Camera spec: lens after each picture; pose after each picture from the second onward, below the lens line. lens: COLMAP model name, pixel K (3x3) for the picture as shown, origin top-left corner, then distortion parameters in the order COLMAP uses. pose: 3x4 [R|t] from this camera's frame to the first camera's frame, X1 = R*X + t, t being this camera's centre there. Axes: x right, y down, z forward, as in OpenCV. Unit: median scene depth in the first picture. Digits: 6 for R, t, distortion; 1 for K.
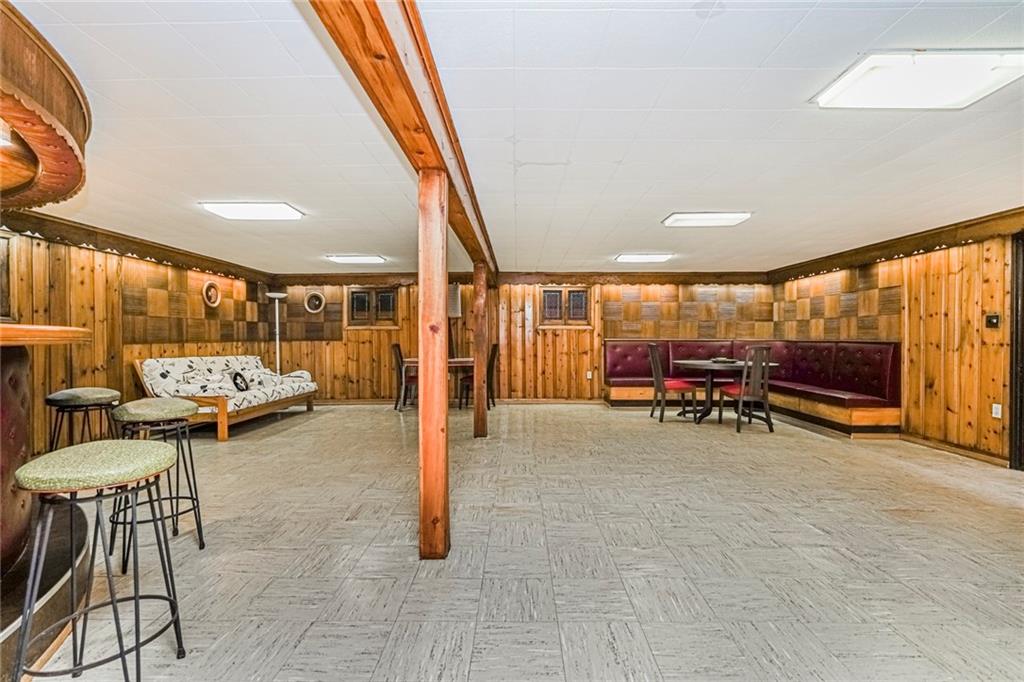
lens RADIAL K [[457.9, 0, 513.3], [0, 457.9, 343.1], [0, 0, 1]] dist [-0.017609, 0.009403]
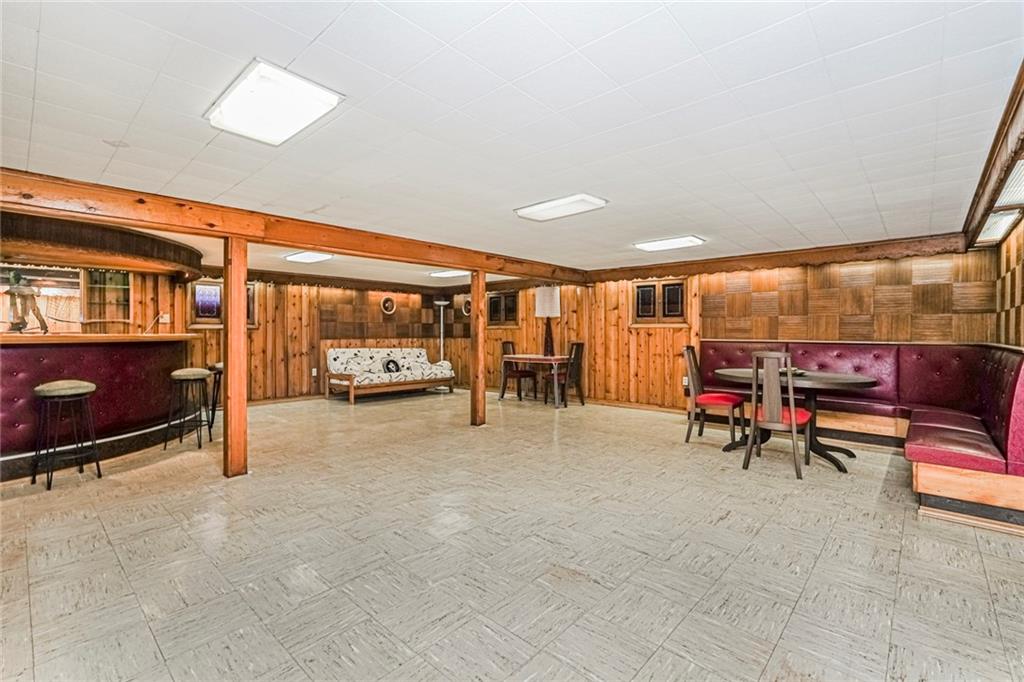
lens RADIAL K [[457.9, 0, 503.3], [0, 457.9, 335.9], [0, 0, 1]] dist [-0.017609, 0.009403]
pose [[0.745692, 0.006759, -0.666257, 0.523125], [-0.011104, 0.999936, -0.002284, -0.010027], [0.666199, 0.009101, 0.745719, 0.143936]]
